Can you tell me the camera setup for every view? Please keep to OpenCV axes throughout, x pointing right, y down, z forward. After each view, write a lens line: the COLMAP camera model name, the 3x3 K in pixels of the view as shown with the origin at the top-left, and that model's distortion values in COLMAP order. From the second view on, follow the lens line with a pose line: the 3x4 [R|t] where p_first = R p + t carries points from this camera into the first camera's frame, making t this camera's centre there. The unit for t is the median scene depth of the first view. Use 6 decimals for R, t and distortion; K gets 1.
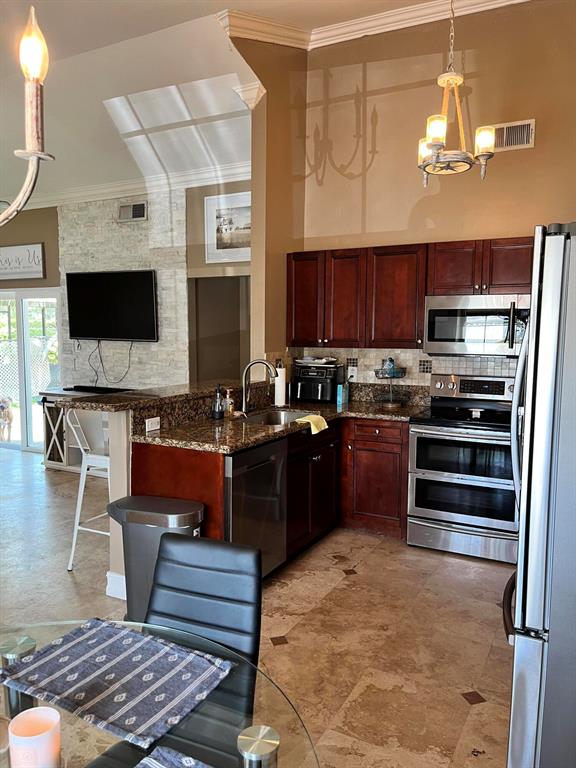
lens RADIAL K [[581.2, 0, 293.2], [0, 581.2, 385.6], [0, 0, 1]] dist [0.066391, -0.091380]
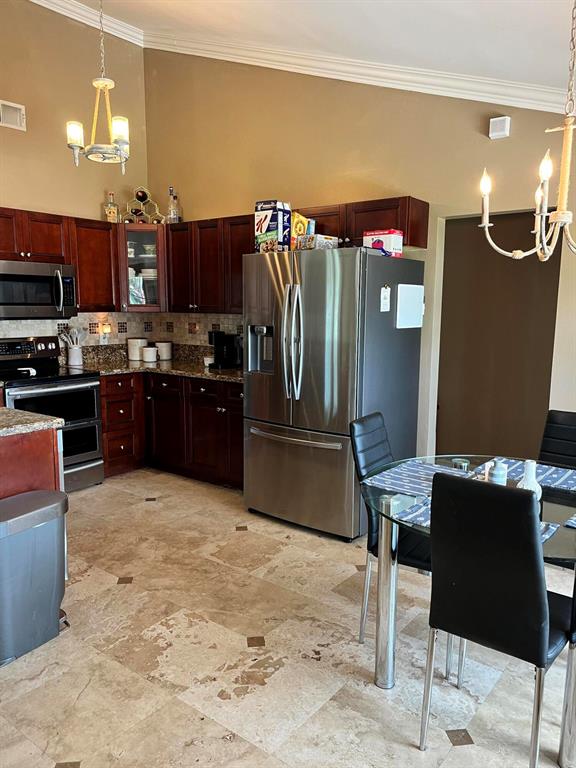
lens RADIAL K [[581.2, 0, 287.7], [0, 581.2, 387.5], [0, 0, 1]] dist [0.066391, -0.091380]
pose [[0.180115, -0.148983, 0.972298, -0.587501], [0.090417, 0.986786, 0.134453, -0.023455], [-0.979481, 0.063695, 0.191206, 0.283349]]
